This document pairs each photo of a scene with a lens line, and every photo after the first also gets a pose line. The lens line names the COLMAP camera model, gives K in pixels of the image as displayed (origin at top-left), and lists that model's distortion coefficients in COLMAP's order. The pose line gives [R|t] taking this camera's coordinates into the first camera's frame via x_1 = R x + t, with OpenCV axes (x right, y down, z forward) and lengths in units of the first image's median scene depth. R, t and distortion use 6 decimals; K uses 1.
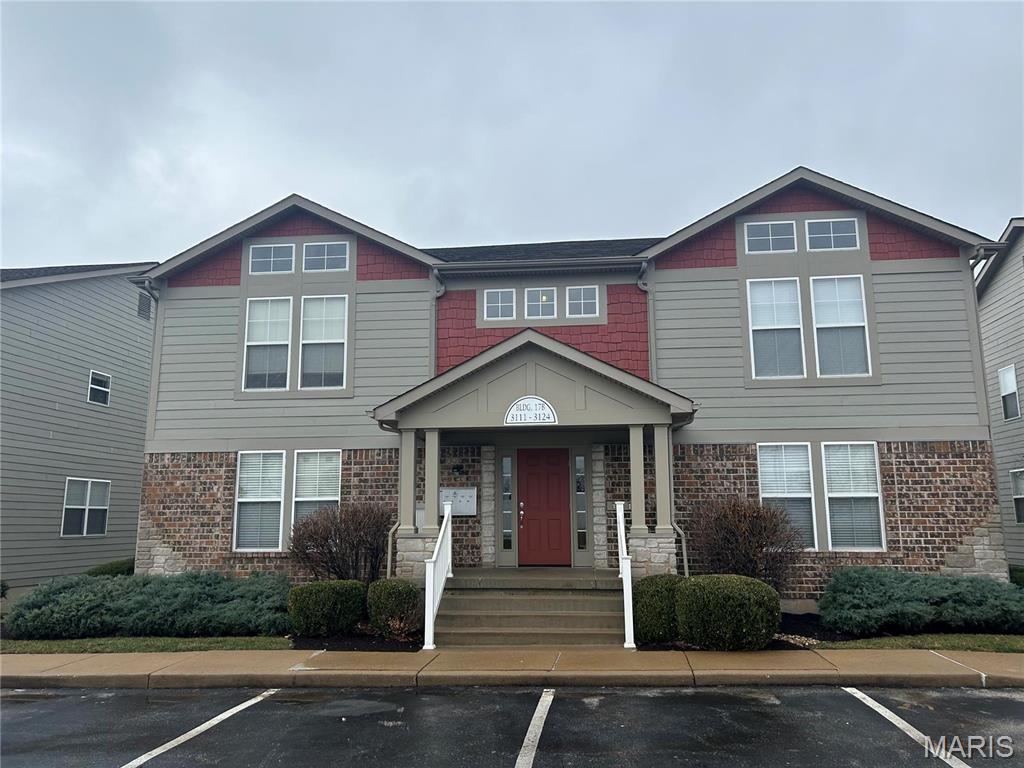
lens RADIAL K [[780.0, 0, 509.7], [0, 780.0, 377.3], [0, 0, 1]] dist [0.066374, -0.084093]
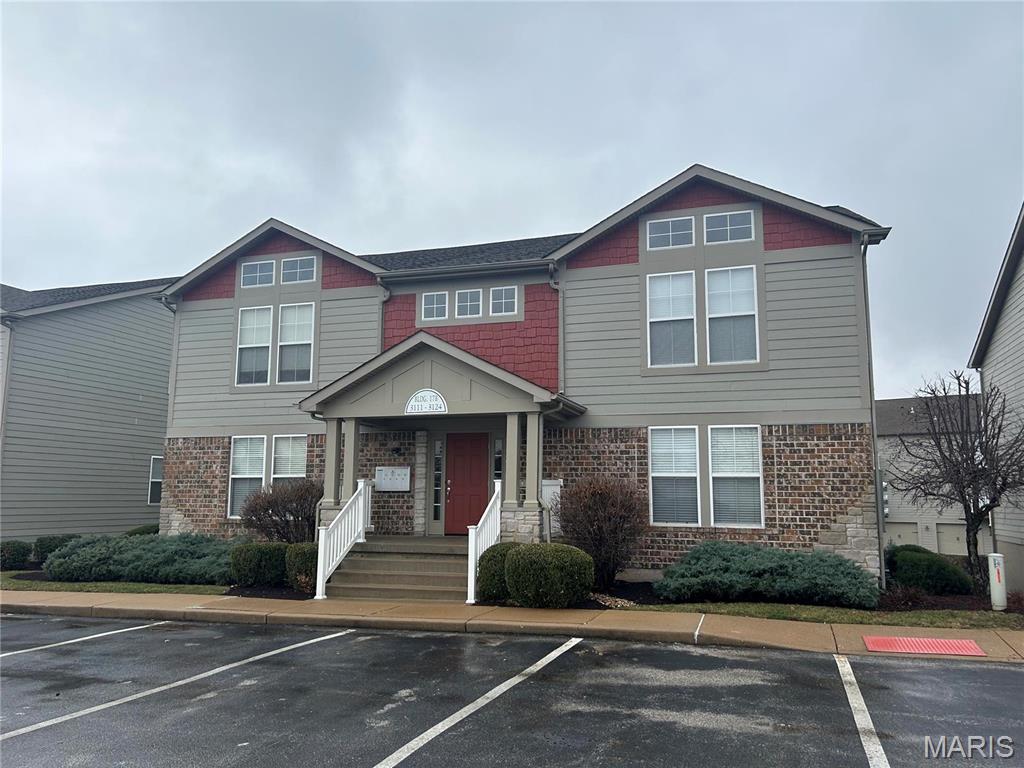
lens RADIAL K [[779.6, 0, 512.0], [0, 779.6, 384.0], [0, 0, 1]] dist [0.077380, -0.102663]
pose [[0.976851, -0.018649, -0.213105, 0.355076], [0.026860, 0.999002, 0.035698, -0.018788], [0.212226, -0.040596, 0.976377, -0.092055]]
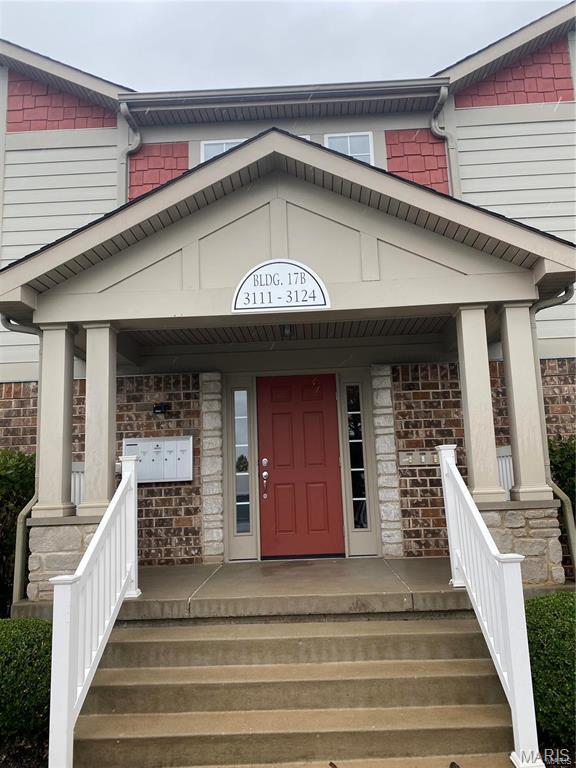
lens RADIAL K [[589.9, 0, 290.0], [0, 589.9, 386.5], [0, 0, 1]] dist [0.069506, -0.091423]
pose [[0.997049, -0.018791, 0.074436, 0.001412], [0.018349, 0.999810, 0.006623, 0.099329], [-0.074546, -0.005237, 0.997204, 0.520341]]
